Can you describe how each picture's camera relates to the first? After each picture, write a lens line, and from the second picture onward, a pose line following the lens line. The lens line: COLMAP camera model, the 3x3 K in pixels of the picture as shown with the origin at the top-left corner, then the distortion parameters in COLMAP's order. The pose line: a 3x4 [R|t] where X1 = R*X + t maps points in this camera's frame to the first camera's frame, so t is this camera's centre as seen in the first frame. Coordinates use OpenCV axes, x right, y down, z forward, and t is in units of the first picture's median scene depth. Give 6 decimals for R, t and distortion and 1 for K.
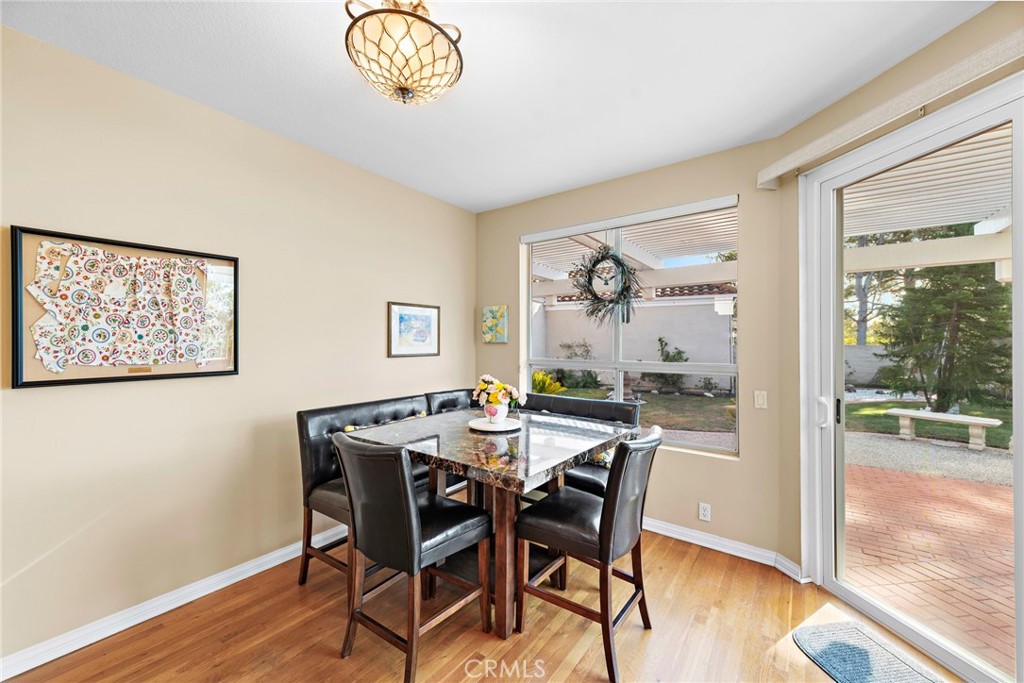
lens RADIAL K [[398.8, 0, 512.0], [0, 398.8, 341.5], [0, 0, 1]] dist [0.000599, 0.000015]
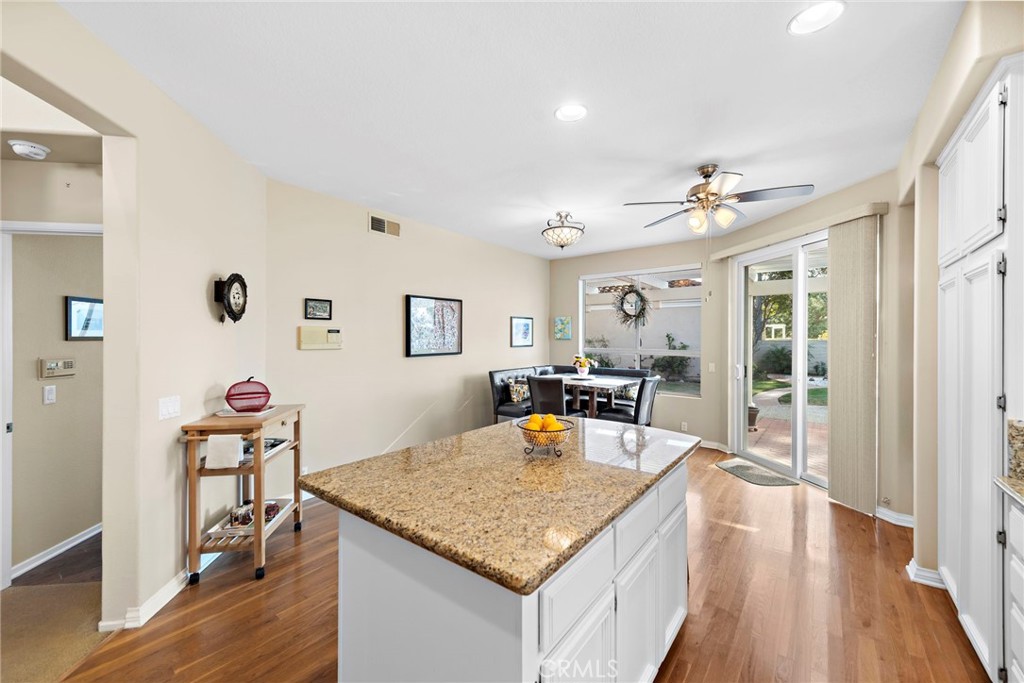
lens RADIAL K [[398.8, 0, 512.0], [0, 398.8, 341.5], [0, 0, 1]] dist [0.000599, 0.000015]
pose [[0.999729, 0.000291, -0.023296, -0.288874], [-0.000001, 0.999923, 0.012446, -0.008992], [0.023298, -0.012442, 0.999651, -0.894887]]
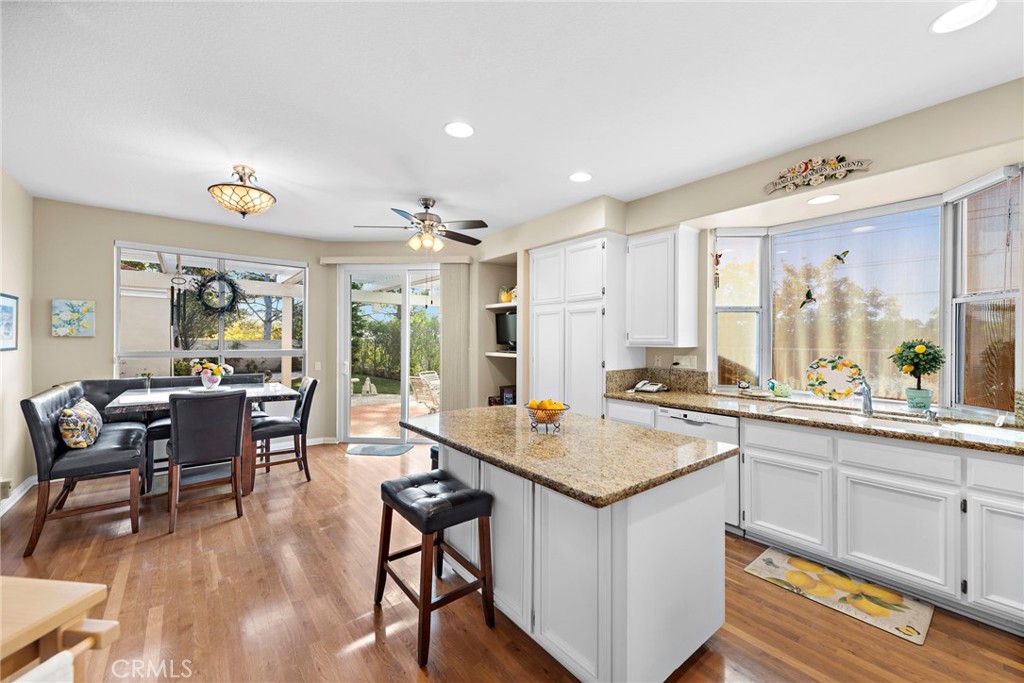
lens RADIAL K [[398.8, 0, 512.0], [0, 398.8, 341.5], [0, 0, 1]] dist [0.000599, 0.000015]
pose [[0.250710, 0.000166, 0.968062, -0.987000], [-0.011219, 0.999933, 0.002734, -0.000407], [-0.967997, -0.011546, 0.250695, -0.428806]]
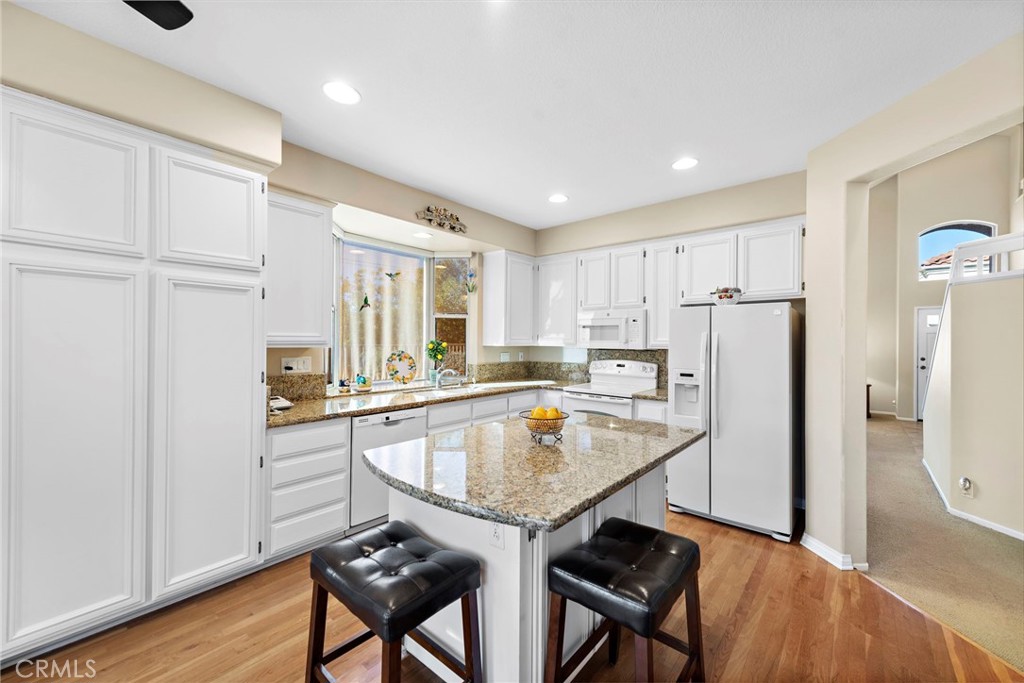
lens RADIAL K [[398.8, 0, 512.0], [0, 398.8, 341.5], [0, 0, 1]] dist [0.000599, 0.000015]
pose [[-0.998285, -0.006078, 0.058225, -0.234583], [-0.006295, 0.999974, -0.003550, 0.000575], [-0.058202, -0.003910, -0.998297, 0.372956]]
